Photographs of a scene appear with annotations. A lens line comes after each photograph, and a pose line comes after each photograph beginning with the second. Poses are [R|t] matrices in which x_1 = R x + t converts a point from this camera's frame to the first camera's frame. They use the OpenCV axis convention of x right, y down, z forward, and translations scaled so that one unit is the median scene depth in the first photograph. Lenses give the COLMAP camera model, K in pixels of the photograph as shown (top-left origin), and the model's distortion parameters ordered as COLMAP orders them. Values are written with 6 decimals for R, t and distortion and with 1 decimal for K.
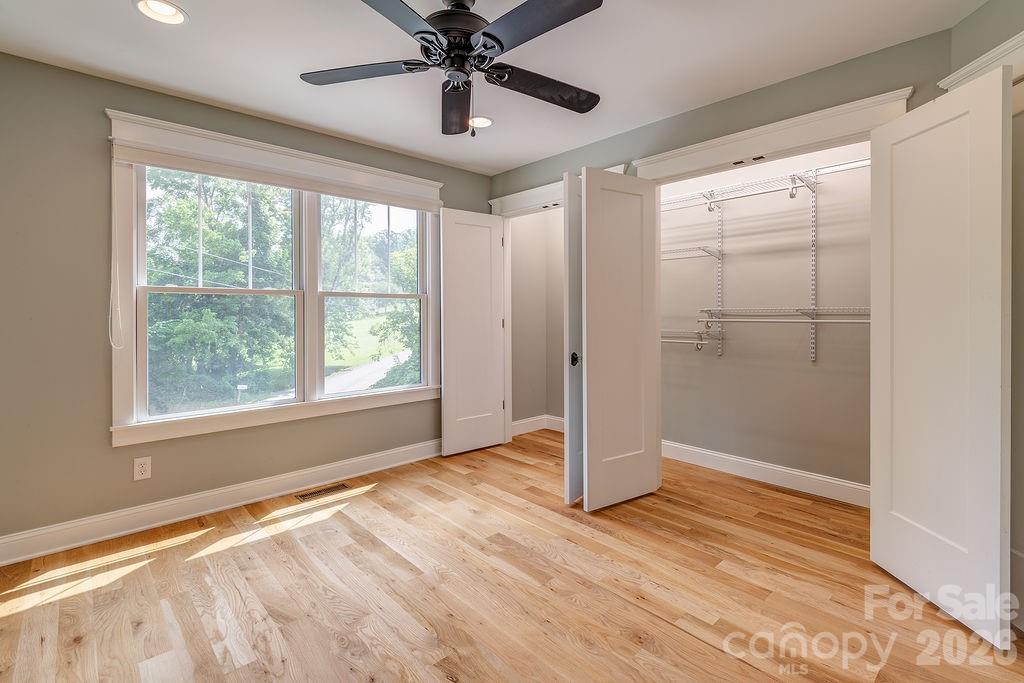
lens RADIAL K [[475.3, 0, 515.2], [0, 475.3, 310.8], [0, 0, 1]] dist [0.000869, -0.000347]
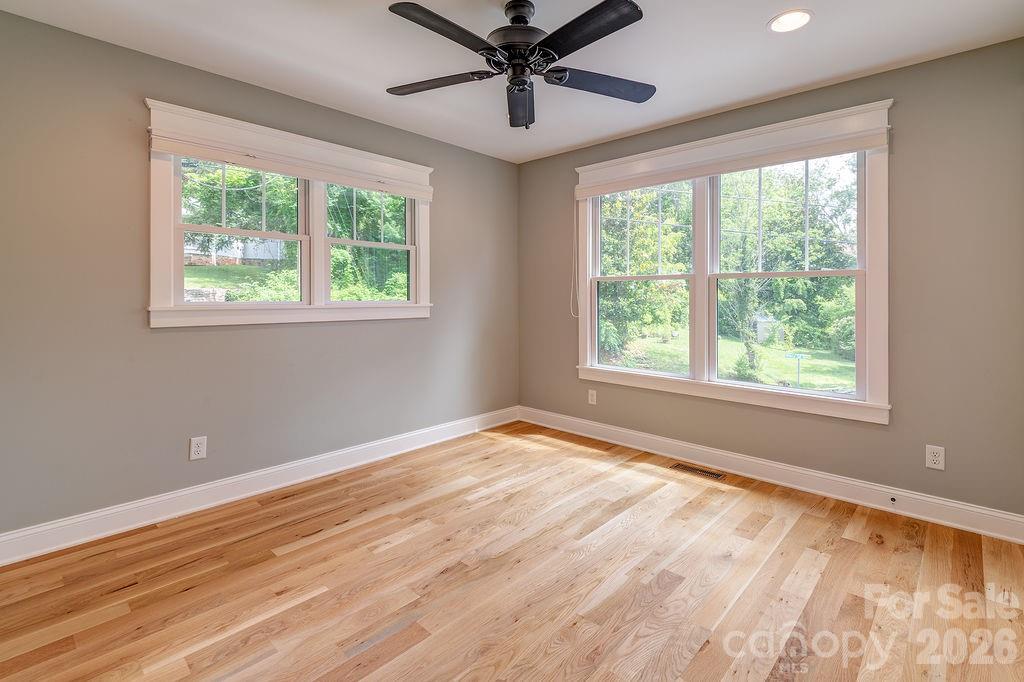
lens RADIAL K [[475.3, 0, 515.2], [0, 475.3, 310.3], [0, 0, 1]] dist [0.000869, -0.000347]
pose [[0.066985, 0.039033, -0.996990, 0.753624], [-0.004752, 0.999236, 0.038801, -0.003456], [0.997743, 0.002139, 0.067119, 0.706797]]
